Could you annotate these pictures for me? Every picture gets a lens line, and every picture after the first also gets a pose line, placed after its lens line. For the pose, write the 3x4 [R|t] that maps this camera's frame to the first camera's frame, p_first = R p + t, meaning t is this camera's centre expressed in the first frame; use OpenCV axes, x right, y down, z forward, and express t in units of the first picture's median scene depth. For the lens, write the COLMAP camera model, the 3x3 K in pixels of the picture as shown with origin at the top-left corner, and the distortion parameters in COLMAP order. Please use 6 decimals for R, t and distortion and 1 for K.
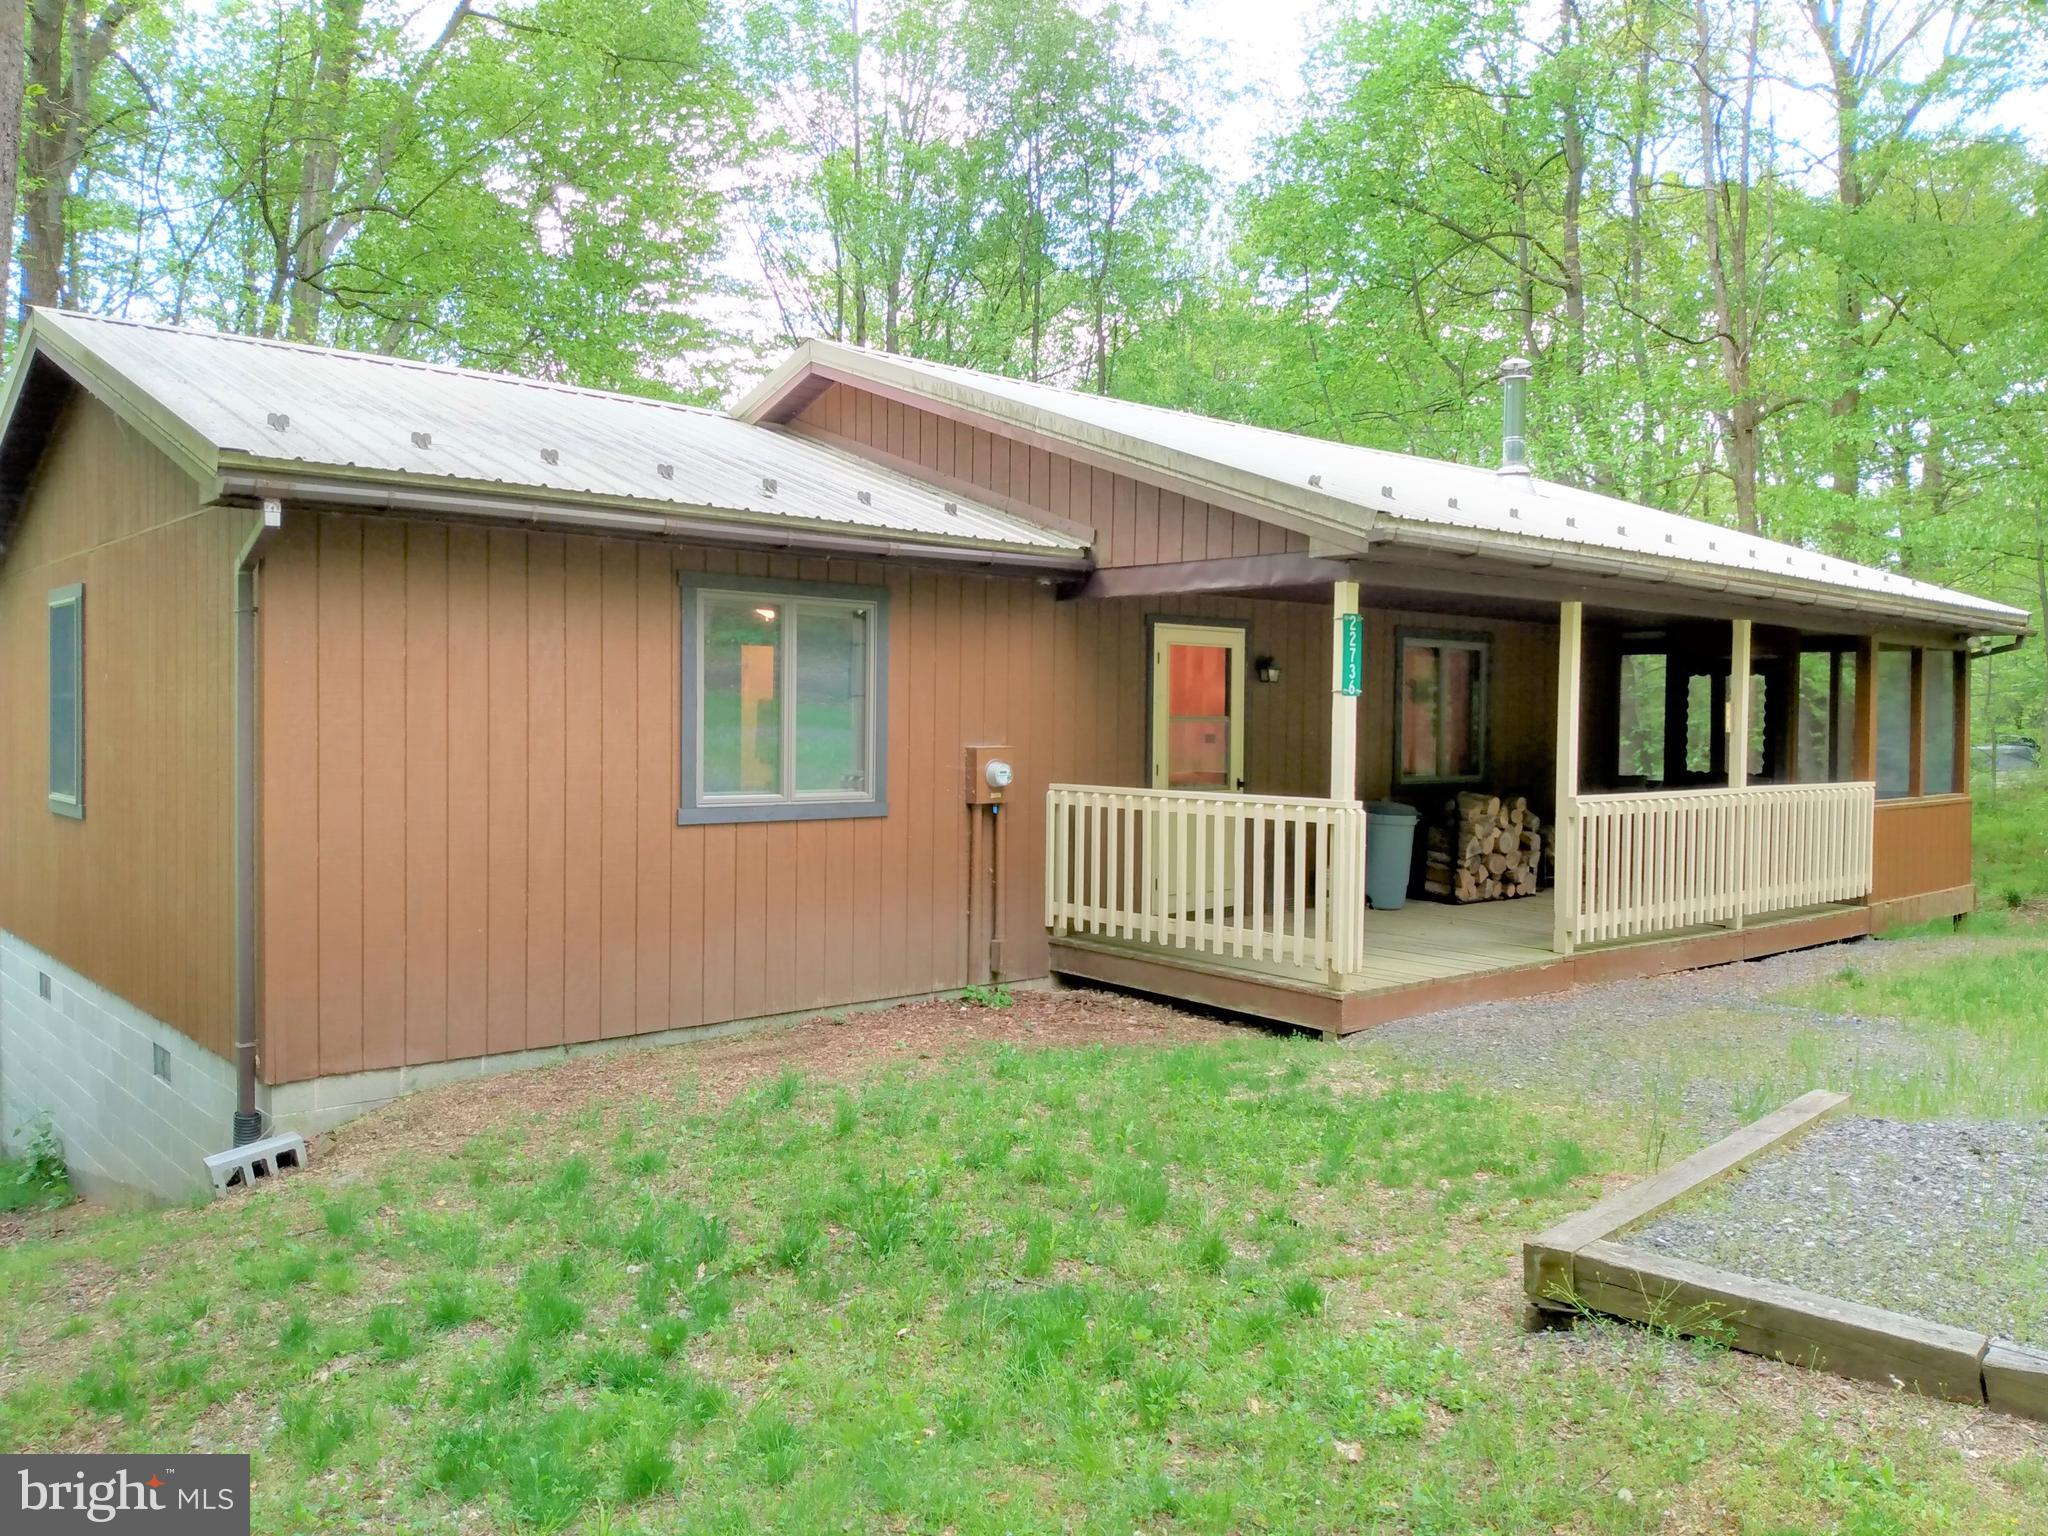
lens RADIAL K [[1608.2, 0, 1026.5], [0, 1608.2, 777.9], [0, 0, 1]] dist [0.096640, -0.198529]
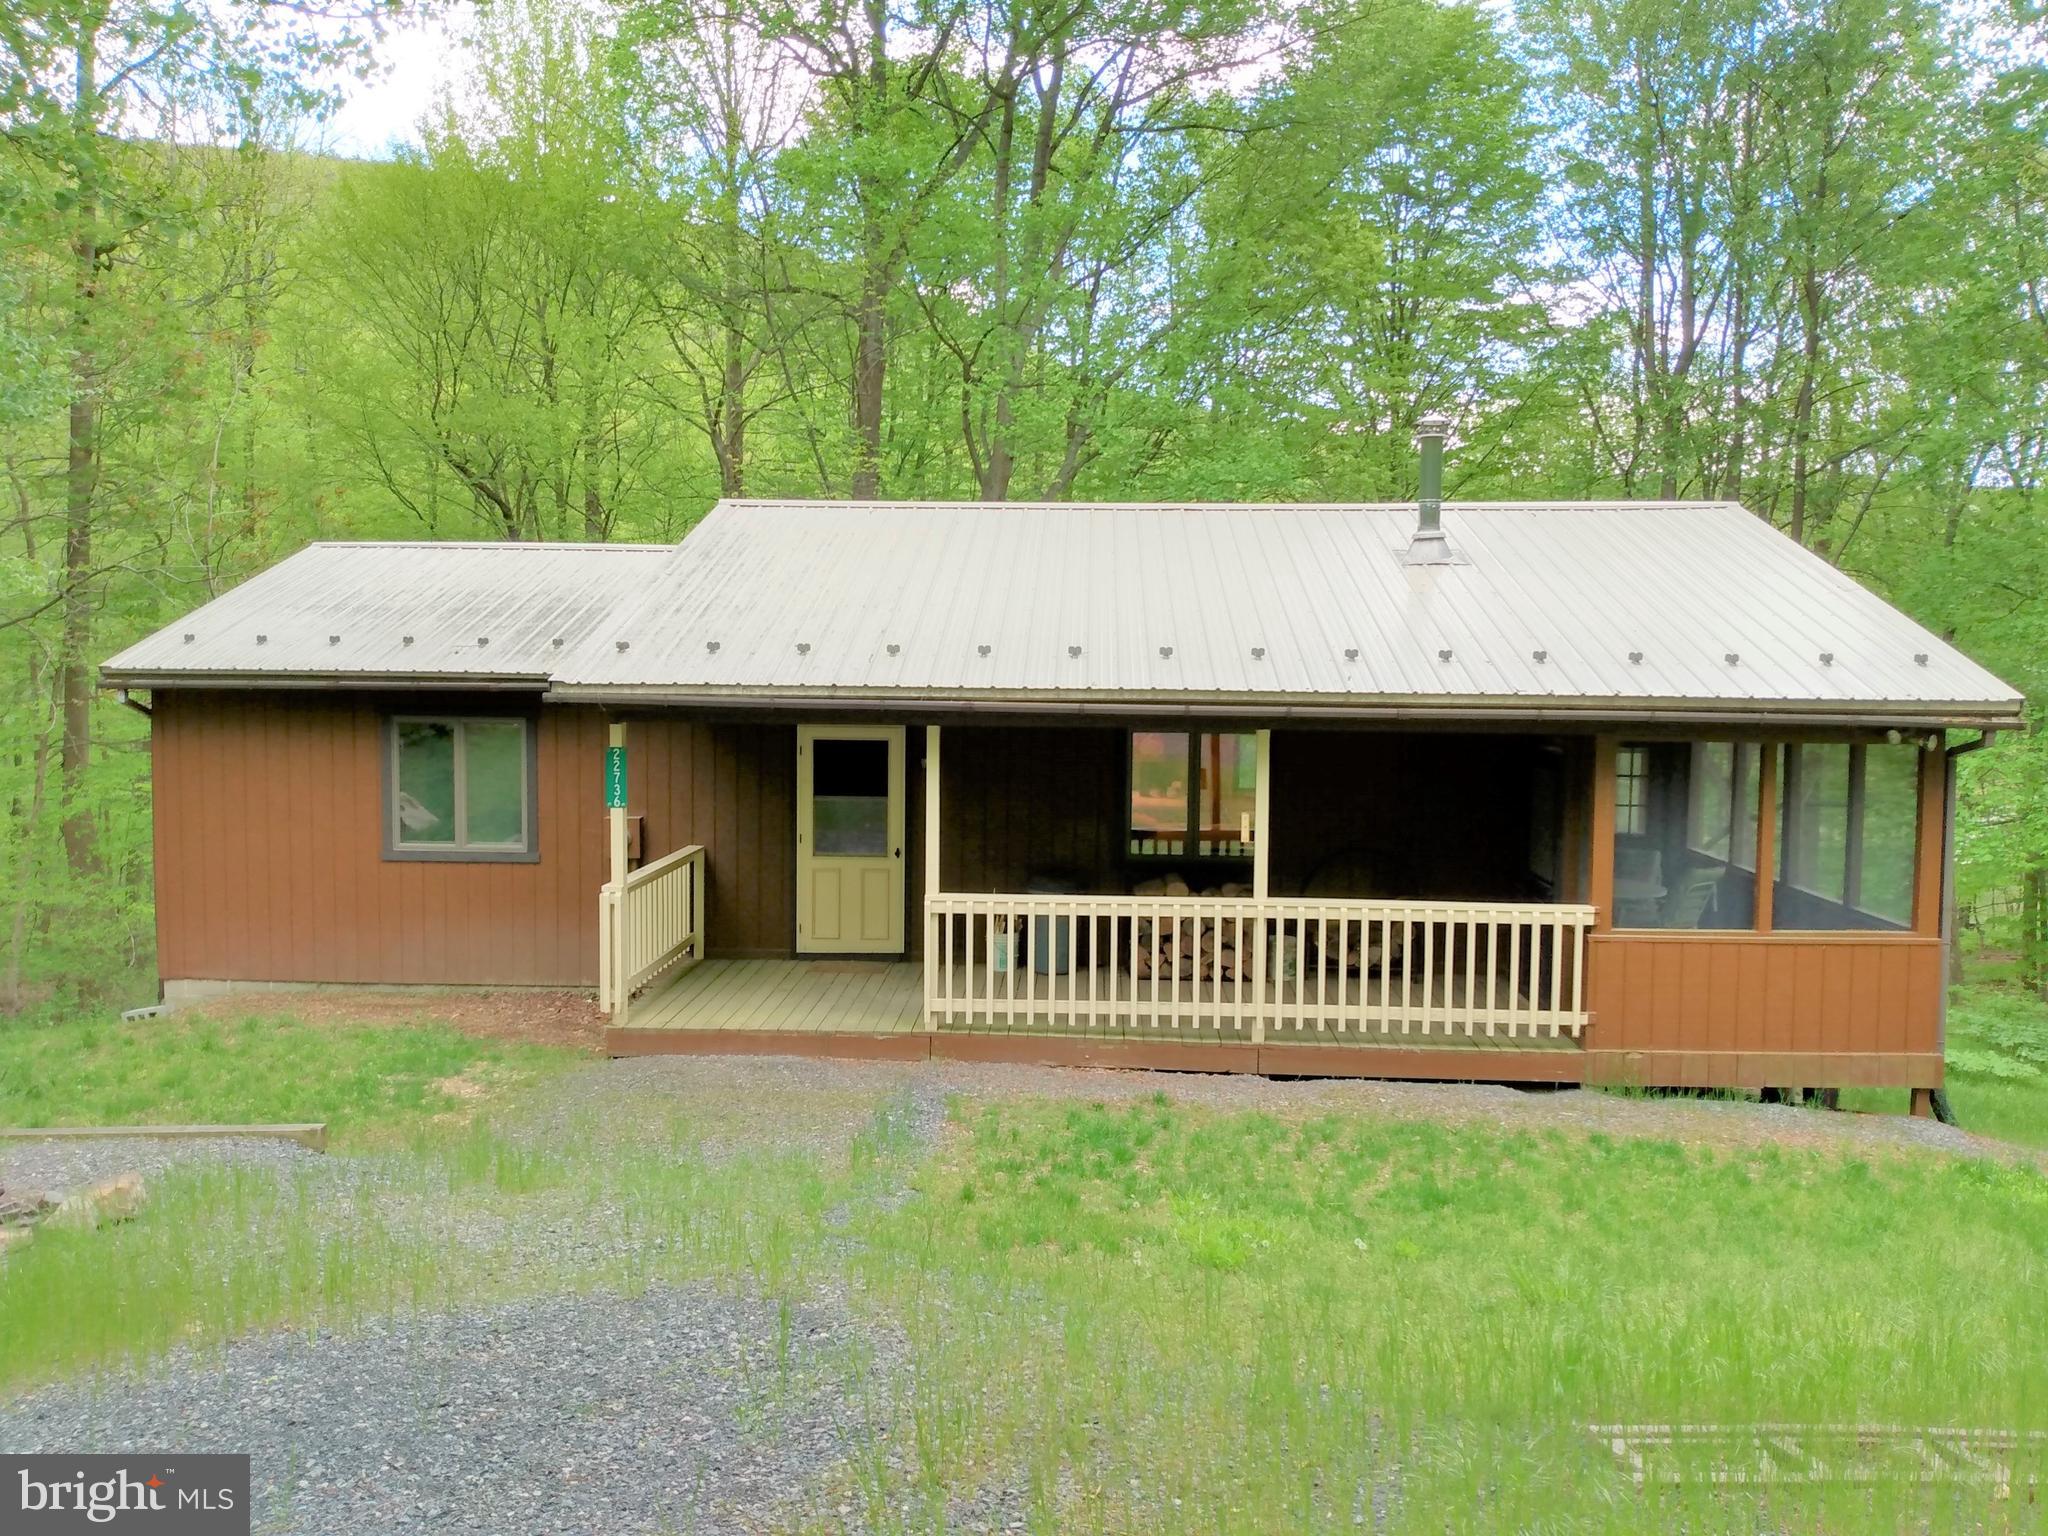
lens RADIAL K [[1608.2, 0, 1026.5], [0, 1608.2, 777.9], [0, 0, 1]] dist [0.096640, -0.198529]
pose [[0.699782, 0.033160, -0.713587, 1.143307], [-0.038246, 0.999228, 0.008928, -0.076148], [0.713332, 0.021044, 0.700510, 0.246225]]
